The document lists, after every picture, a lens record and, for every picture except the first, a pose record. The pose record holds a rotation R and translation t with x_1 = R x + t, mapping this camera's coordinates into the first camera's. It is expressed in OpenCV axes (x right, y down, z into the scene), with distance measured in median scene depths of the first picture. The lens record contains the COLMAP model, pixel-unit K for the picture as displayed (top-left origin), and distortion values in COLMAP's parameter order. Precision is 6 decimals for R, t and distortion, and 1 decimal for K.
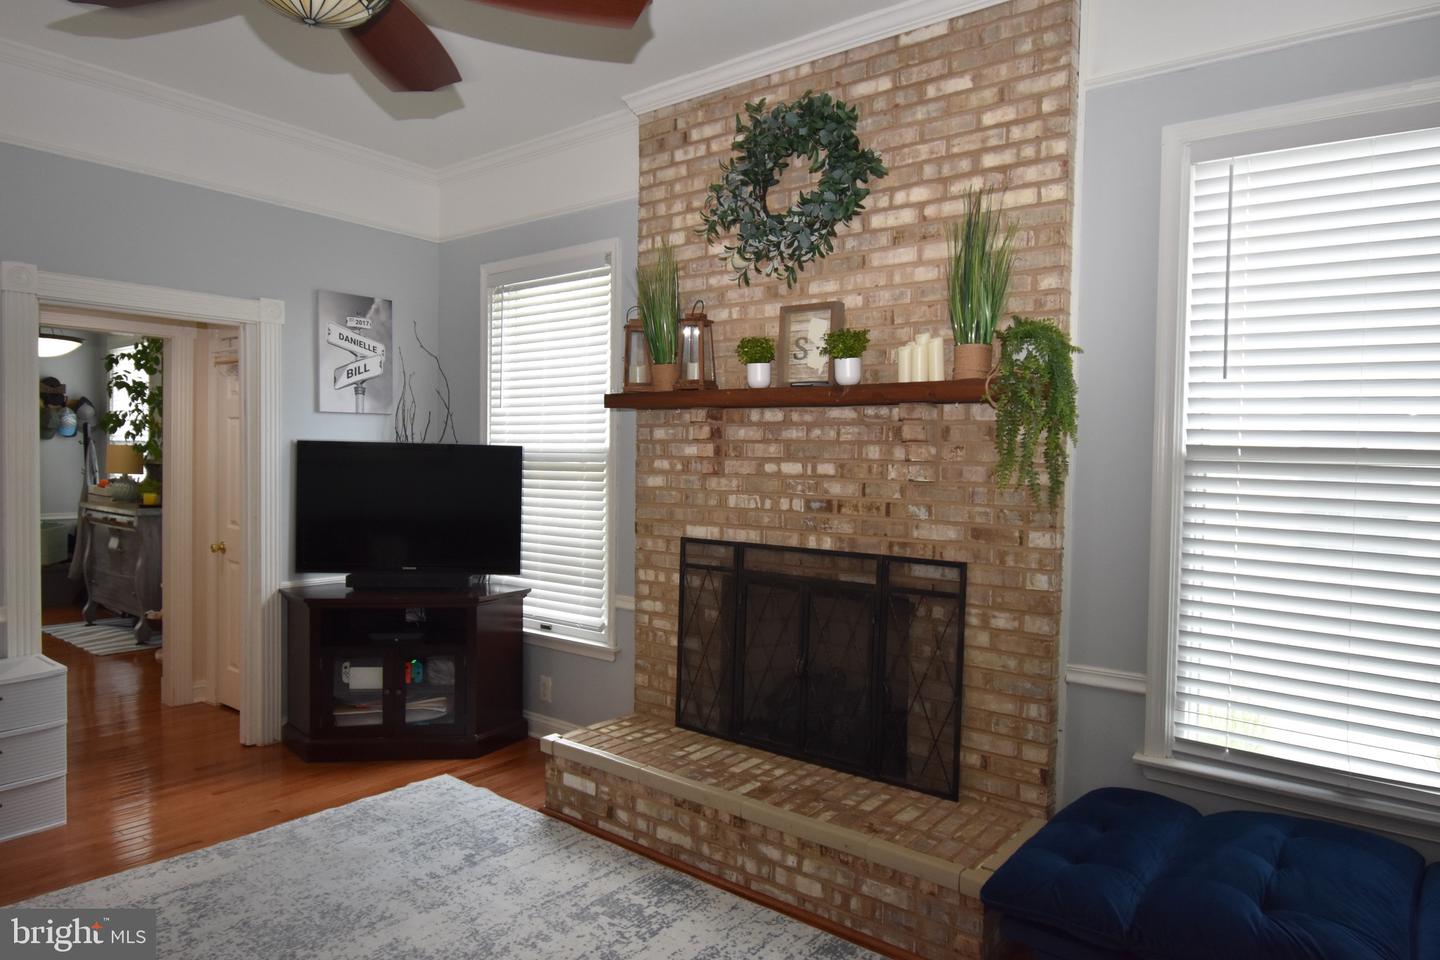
lens RADIAL K [[878.2, 0, 718.6], [0, 878.2, 478.0], [0, 0, 1]] dist [0.008729, -0.000083]
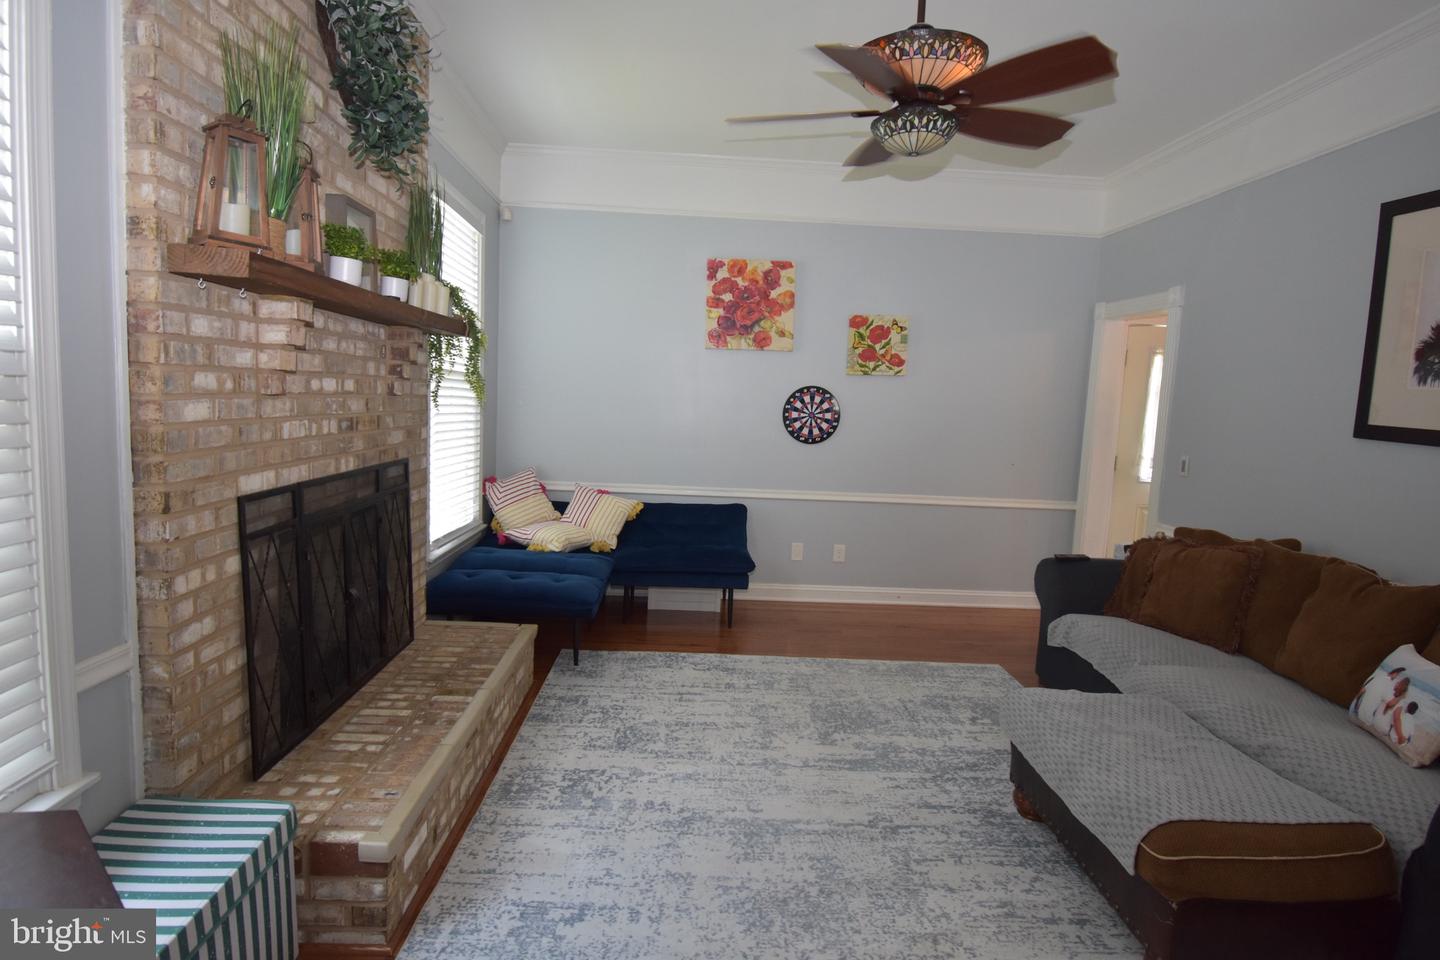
lens RADIAL K [[771.8, 0, 717.2], [0, 771.8, 488.7], [0, 0, 1]] dist [-0.000147, -0.000244]
pose [[-0.643211, -0.133882, 0.753893, -0.712091], [-0.031473, 0.988386, 0.148672, -0.033188], [-0.765042, 0.071901, -0.639954, 1.142147]]
